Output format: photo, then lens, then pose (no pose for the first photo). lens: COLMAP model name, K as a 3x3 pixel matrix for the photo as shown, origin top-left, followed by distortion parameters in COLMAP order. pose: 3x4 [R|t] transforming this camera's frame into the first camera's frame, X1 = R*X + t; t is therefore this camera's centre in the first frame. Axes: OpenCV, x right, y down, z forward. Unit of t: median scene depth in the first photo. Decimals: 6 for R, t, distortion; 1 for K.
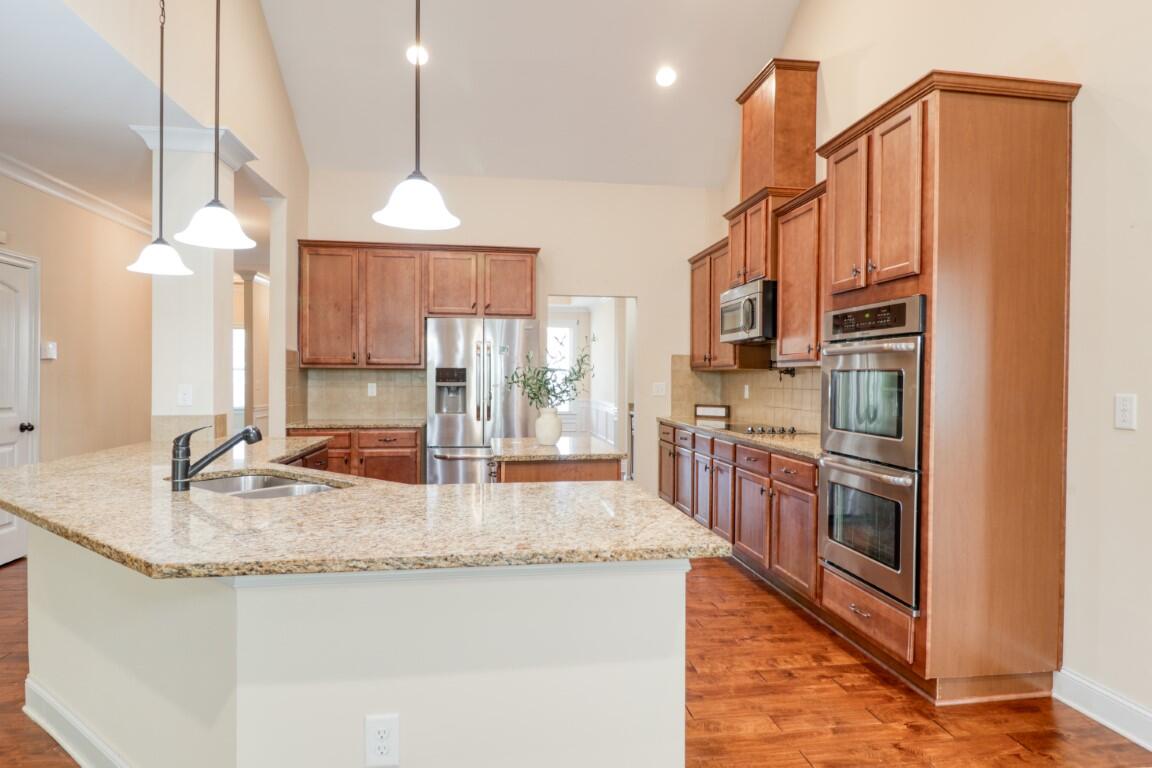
lens RADIAL K [[666.8, 0, 581.0], [0, 666.8, 382.9], [0, 0, 1]] dist [-0.005298, -0.001254]
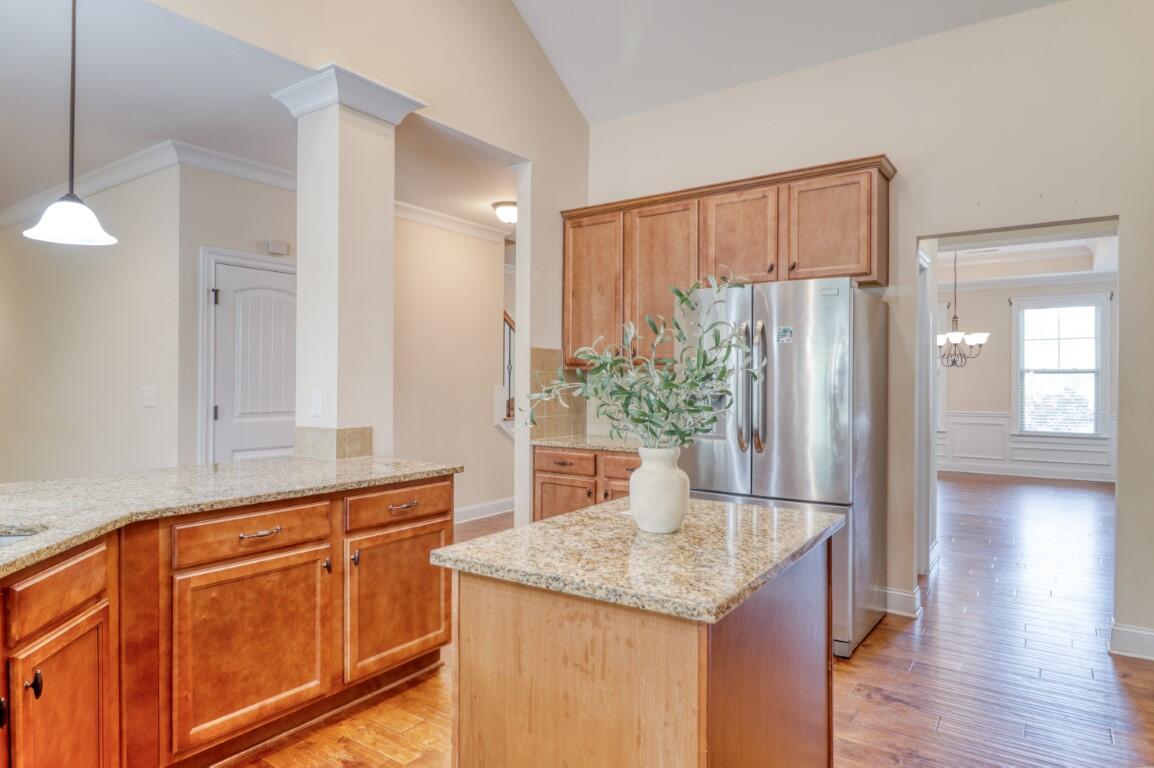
lens RADIAL K [[667.9, 0, 575.6], [0, 667.9, 381.3], [0, 0, 1]] dist [-0.005298, -0.001254]
pose [[0.736108, -0.006256, -0.676836, 0.137726], [-0.002127, 0.999931, -0.011557, 0.000250], [0.676861, 0.009947, 0.736043, 0.413388]]
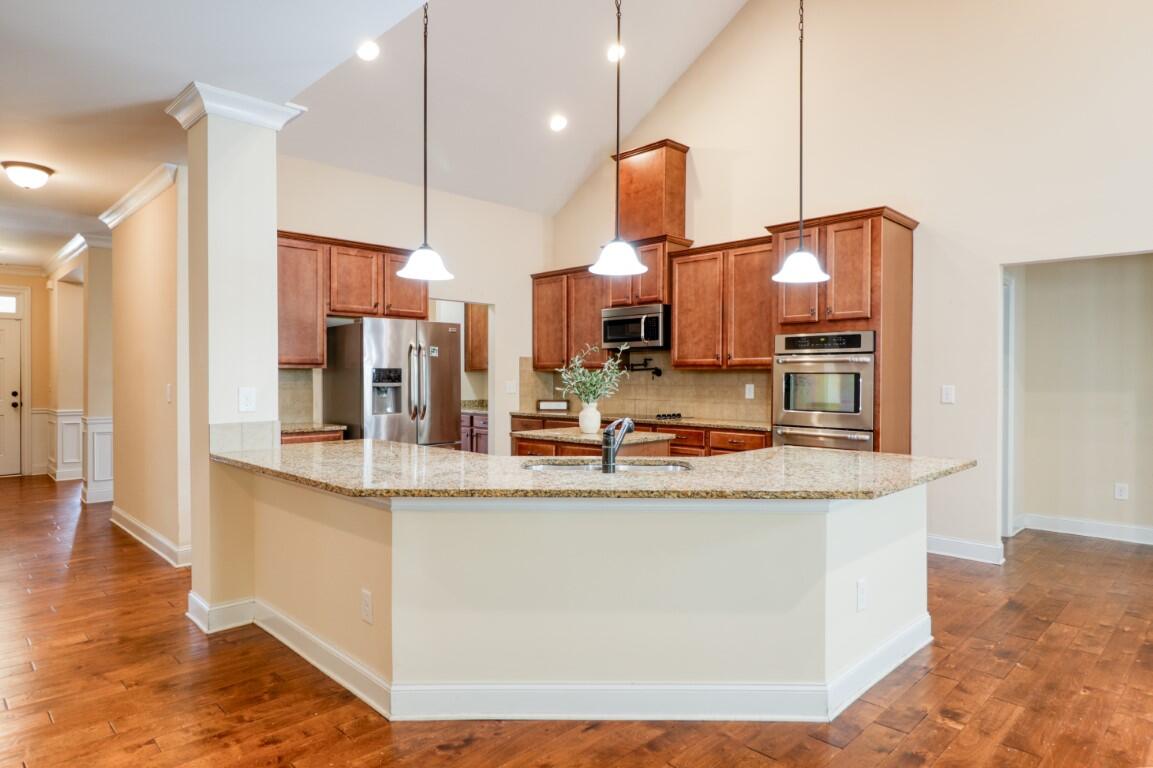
lens RADIAL K [[667.3, 0, 575.5], [0, 667.3, 383.4], [0, 0, 1]] dist [-0.005298, -0.001254]
pose [[0.805174, -0.009567, 0.592961, -0.525969], [0.006558, 0.999952, 0.007228, -0.004981], [-0.593002, -0.001931, 0.805199, 0.023096]]
